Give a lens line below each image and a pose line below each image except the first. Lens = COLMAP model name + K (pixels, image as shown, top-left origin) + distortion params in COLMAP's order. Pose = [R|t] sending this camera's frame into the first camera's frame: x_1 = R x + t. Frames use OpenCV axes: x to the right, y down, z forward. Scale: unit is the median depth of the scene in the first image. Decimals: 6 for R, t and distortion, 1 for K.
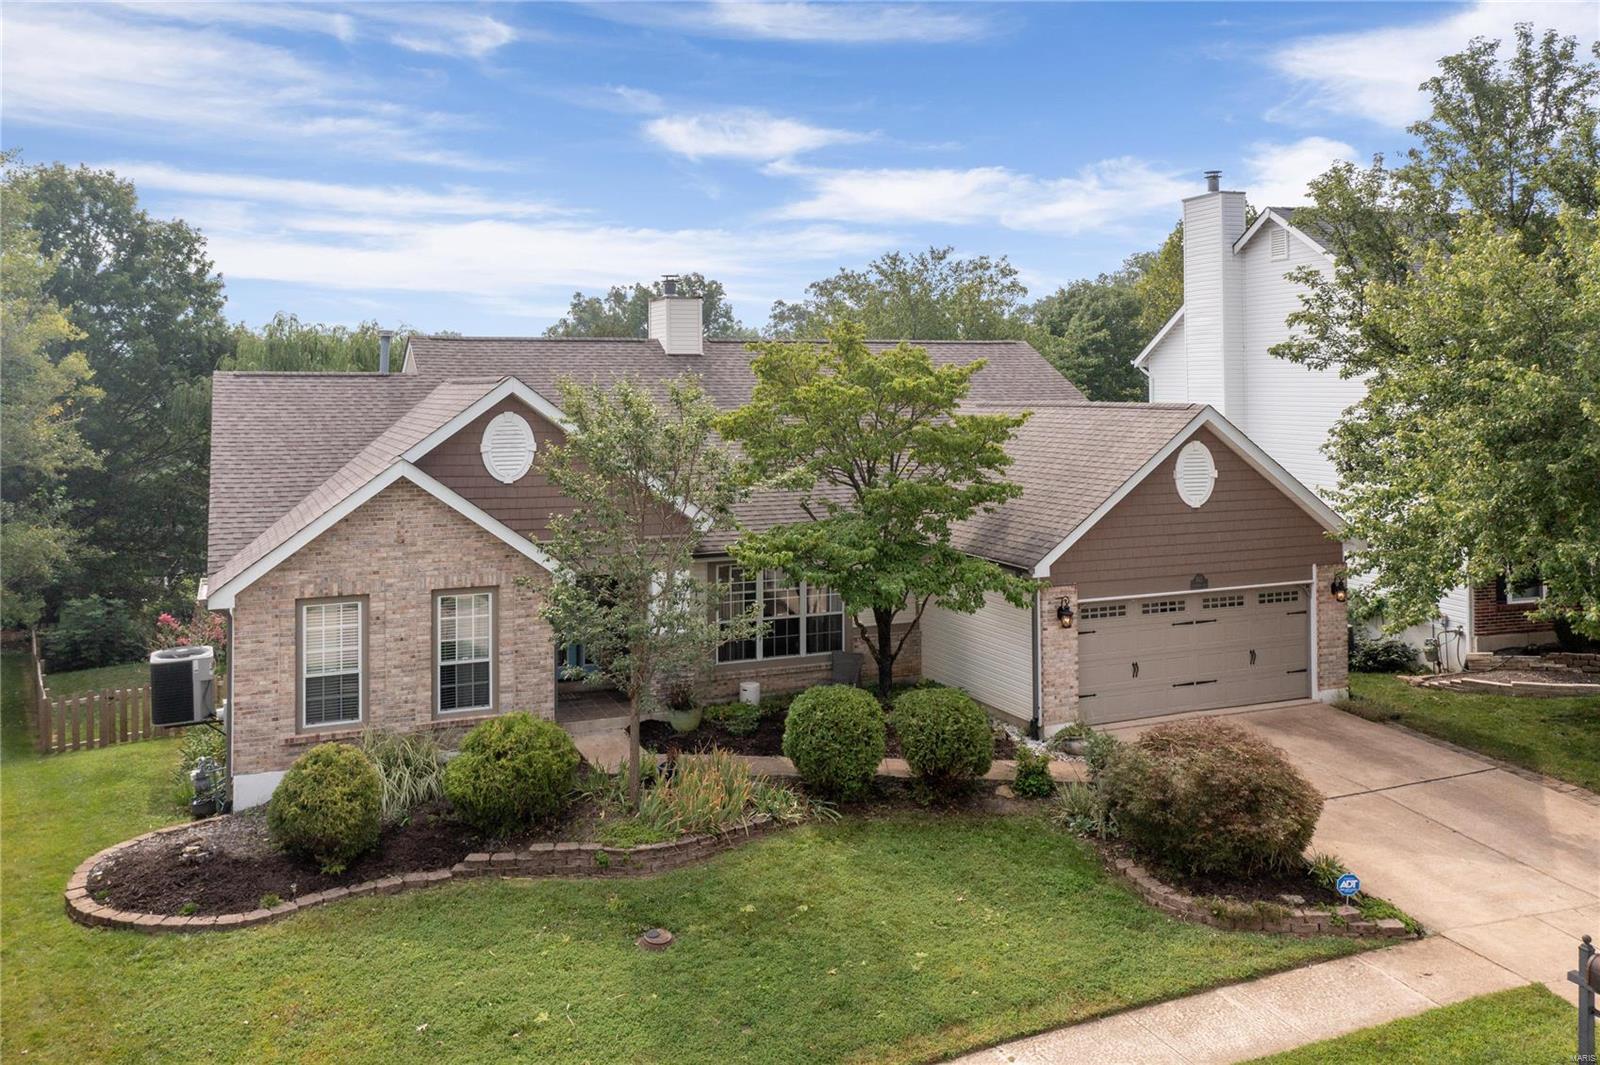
lens RADIAL K [[1350.6, 0, 801.6], [0, 1350.6, 531.1], [0, 0, 1]] dist [0.010629, -0.008632]
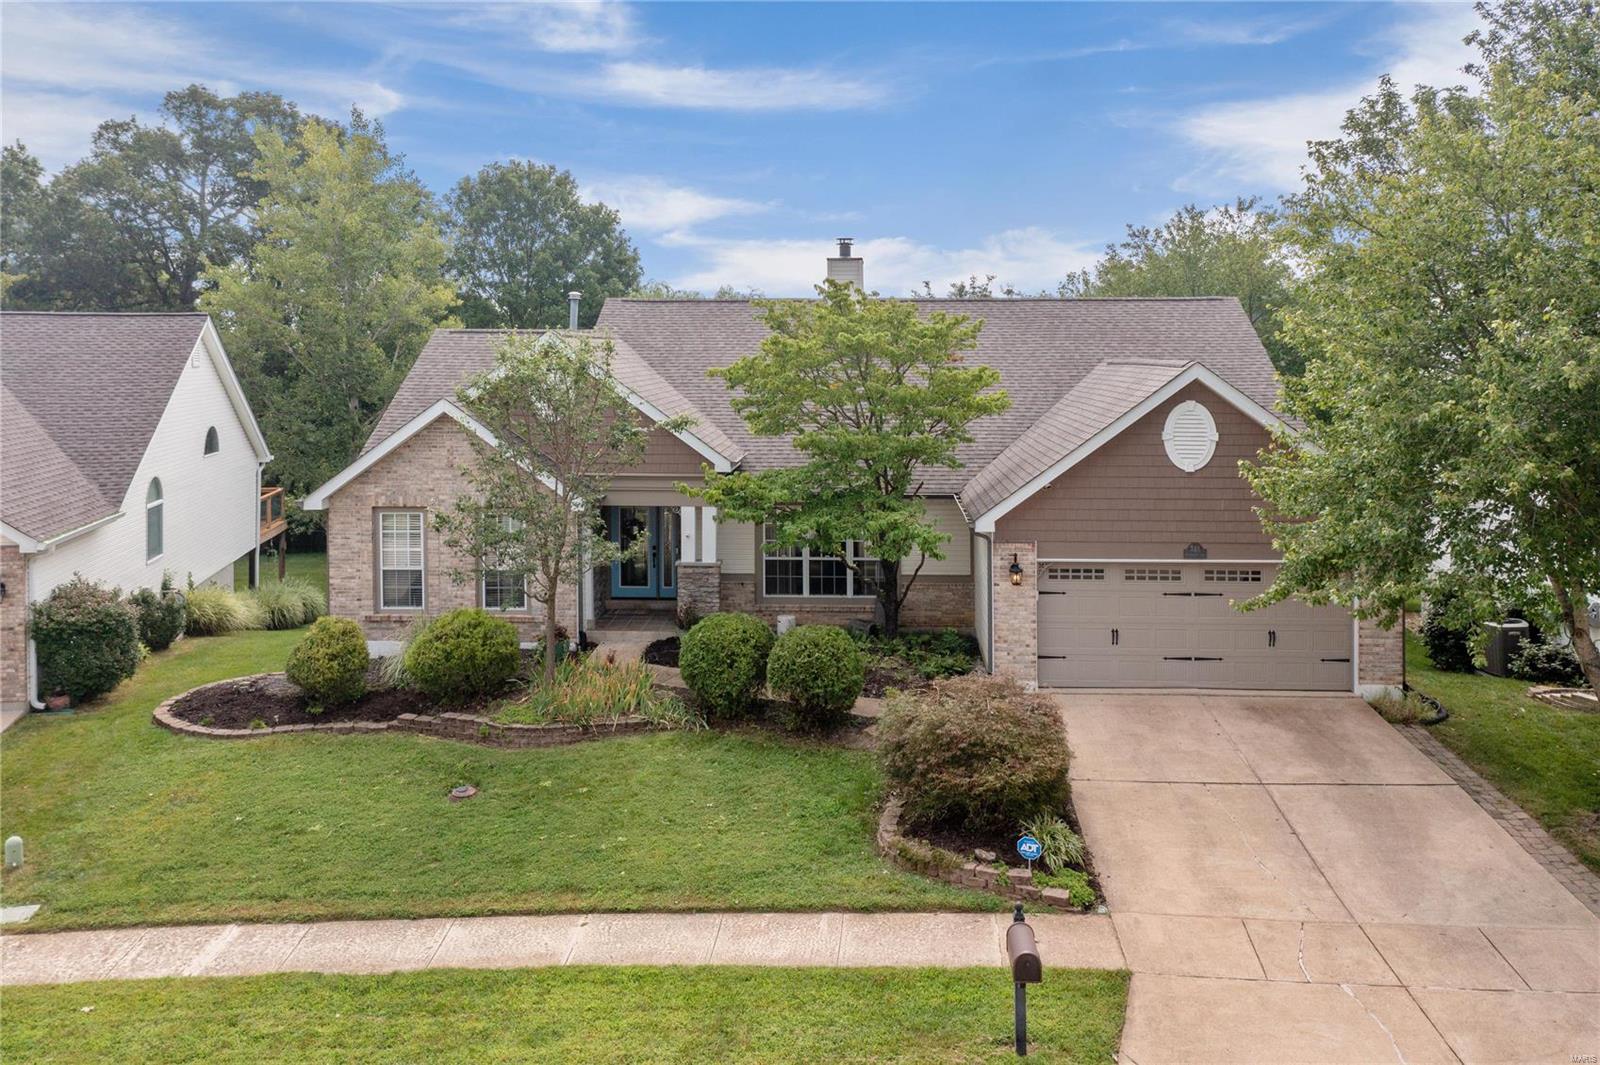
lens RADIAL K [[1350.6, 0, 807.3], [0, 1350.6, 533.1], [0, 0, 1]] dist [0.010629, -0.008632]
pose [[0.892538, 0.065707, -0.446159, 0.546506], [-0.053499, 0.997770, 0.039919, 0.002041], [0.447787, -0.011760, 0.894063, 0.042280]]
